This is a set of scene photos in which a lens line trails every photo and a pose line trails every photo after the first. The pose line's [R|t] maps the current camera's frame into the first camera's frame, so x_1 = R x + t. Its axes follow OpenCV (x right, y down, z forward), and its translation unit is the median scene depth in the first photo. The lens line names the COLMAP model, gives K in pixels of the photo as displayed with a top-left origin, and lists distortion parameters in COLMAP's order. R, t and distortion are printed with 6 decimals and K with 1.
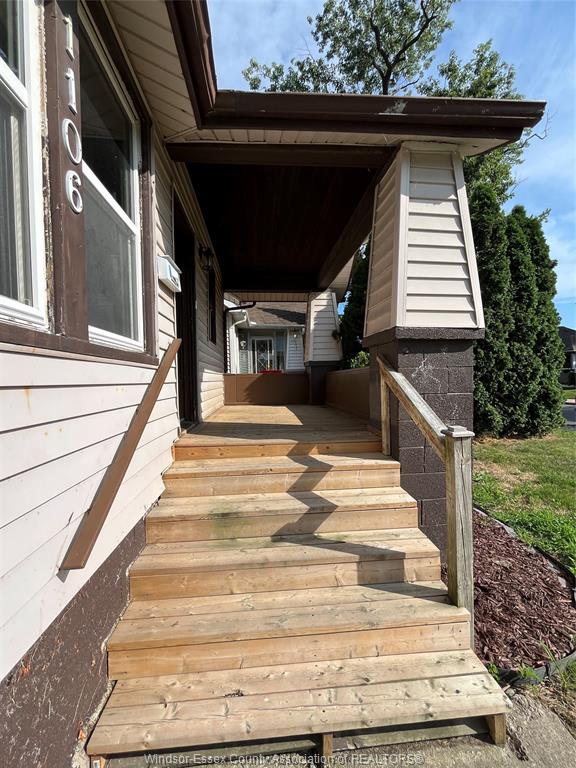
lens RADIAL K [[313.5, 0, 289.5], [0, 313.5, 383.4], [0, 0, 1]] dist [-0.001551, -0.000552]
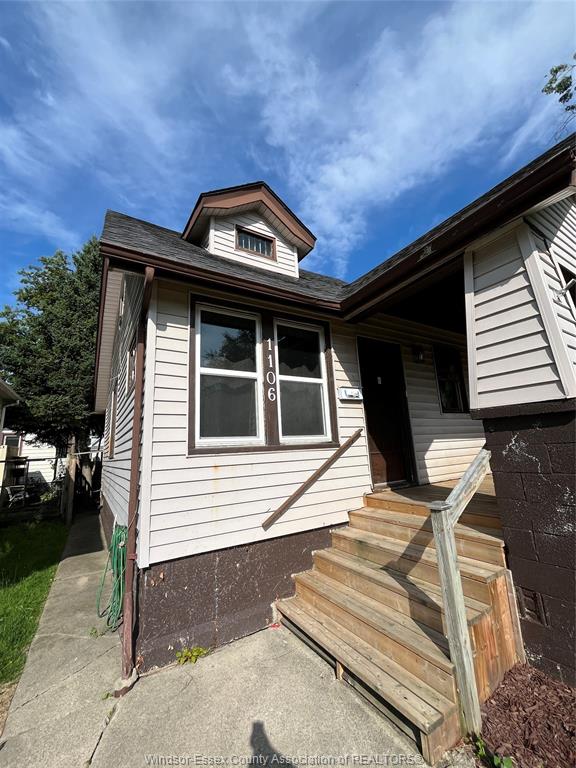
lens RADIAL K [[313.5, 0, 287.6], [0, 313.5, 384.7], [0, 0, 1]] dist [-0.001551, -0.000552]
pose [[0.436222, -0.185289, -0.880556, 1.122706], [0.033391, 0.981229, -0.189931, -0.080398], [0.899220, 0.053449, 0.434220, -0.089156]]
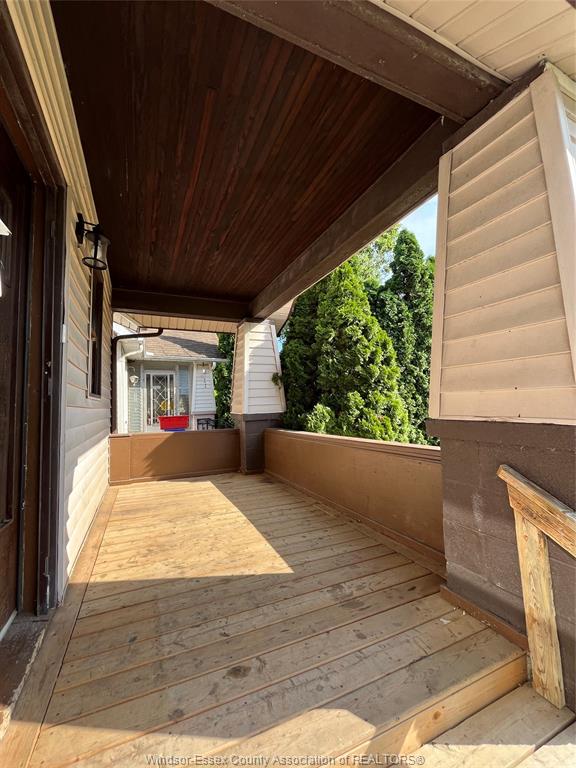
lens RADIAL K [[313.5, 0, 287.3], [0, 313.5, 382.1], [0, 0, 1]] dist [-0.001551, -0.000552]
pose [[0.944750, 0.014566, 0.327467, -0.077031], [0.016356, 0.995673, -0.091476, -0.074135], [-0.327383, 0.091778, 0.940424, 0.261930]]
